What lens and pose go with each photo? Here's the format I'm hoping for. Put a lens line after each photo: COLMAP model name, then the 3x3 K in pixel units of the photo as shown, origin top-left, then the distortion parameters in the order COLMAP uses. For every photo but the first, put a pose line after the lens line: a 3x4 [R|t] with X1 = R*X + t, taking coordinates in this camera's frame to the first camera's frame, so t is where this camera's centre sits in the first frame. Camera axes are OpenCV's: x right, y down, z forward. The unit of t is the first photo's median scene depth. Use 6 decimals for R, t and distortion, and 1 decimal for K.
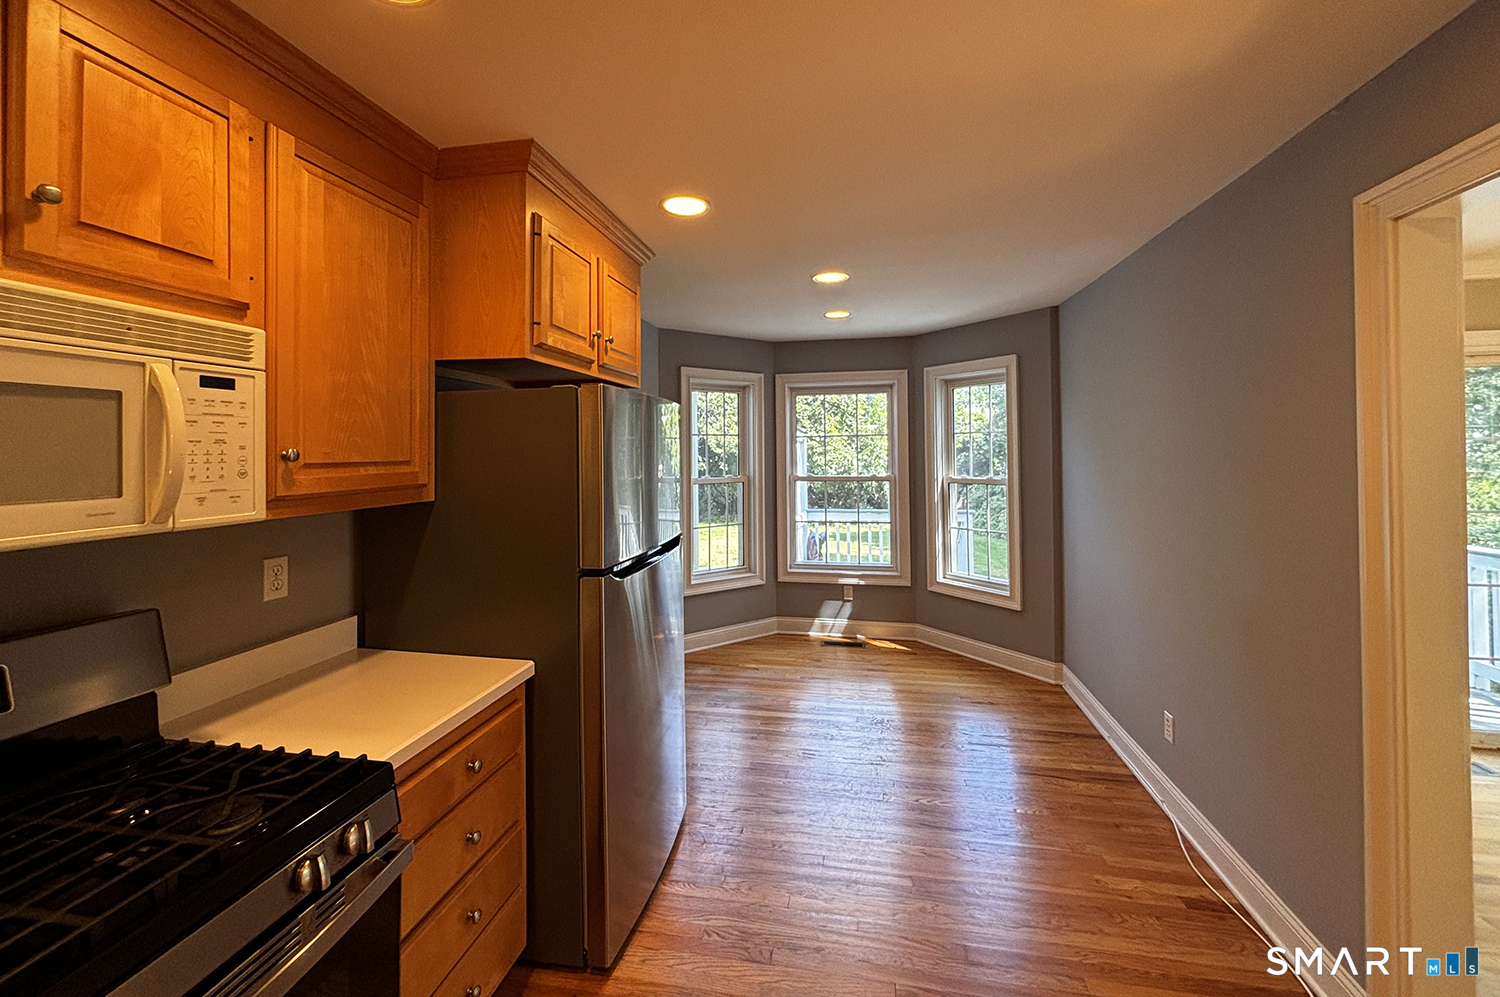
lens RADIAL K [[605.0, 0, 751.8], [0, 605.0, 441.5], [0, 0, 1]] dist [0.000137, 0.000126]
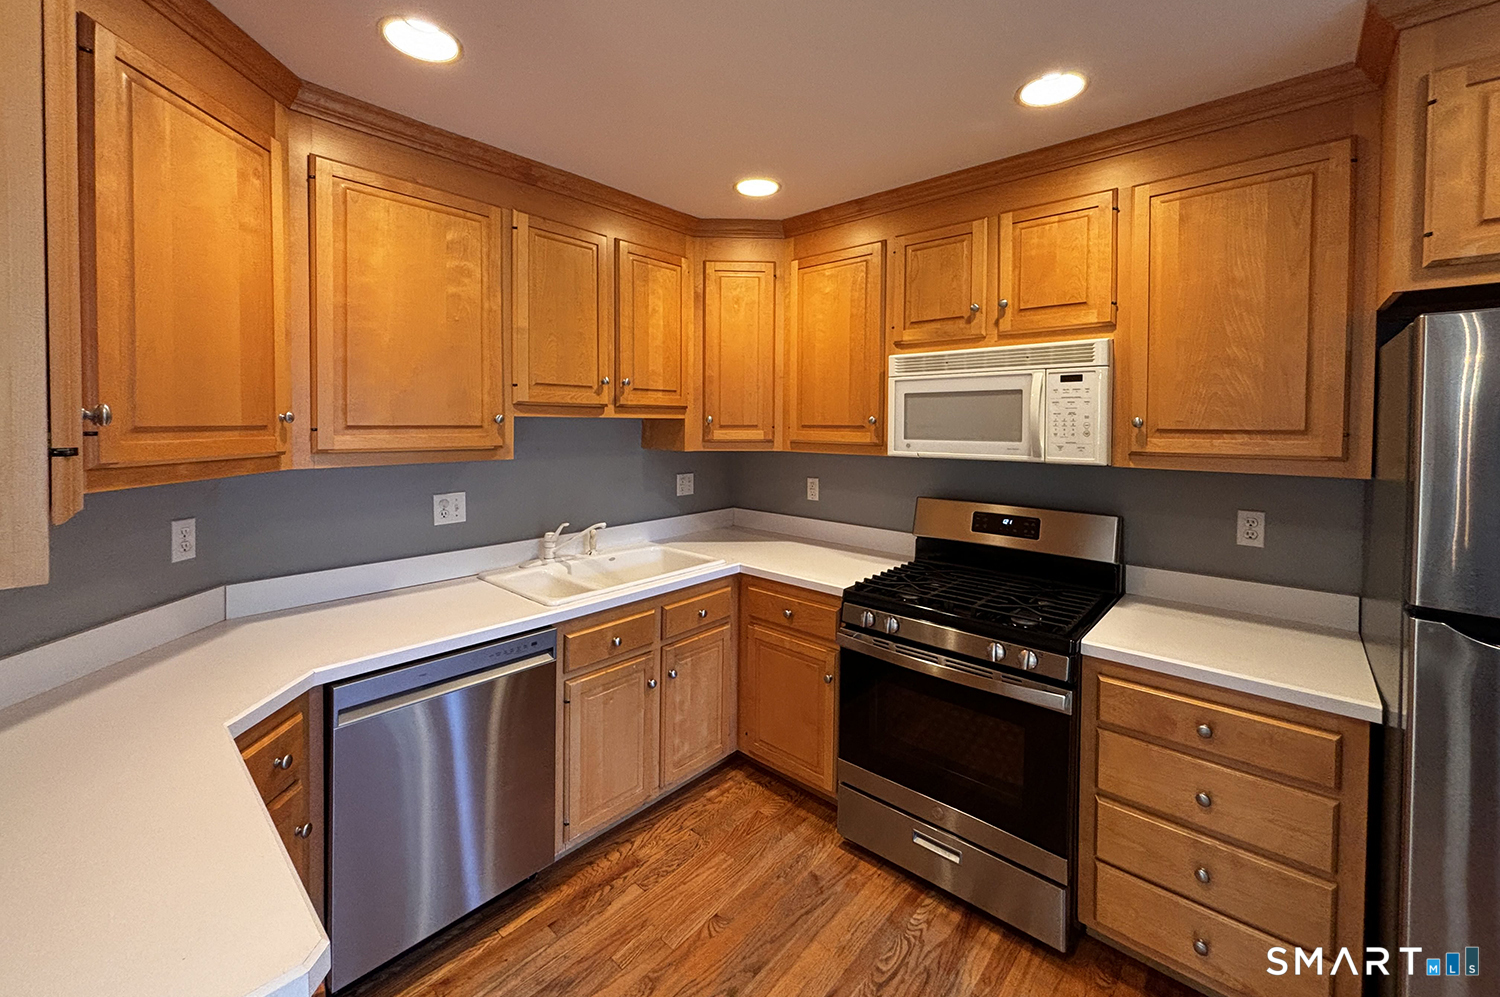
lens RADIAL K [[605.0, 0, 751.8], [0, 605.0, 441.5], [0, 0, 1]] dist [0.000137, 0.000126]
pose [[-0.512282, 0.029617, -0.858307, 0.972938], [0.008557, 0.999532, 0.029383, 0.020051], [0.858775, 0.007708, -0.512295, 1.059039]]
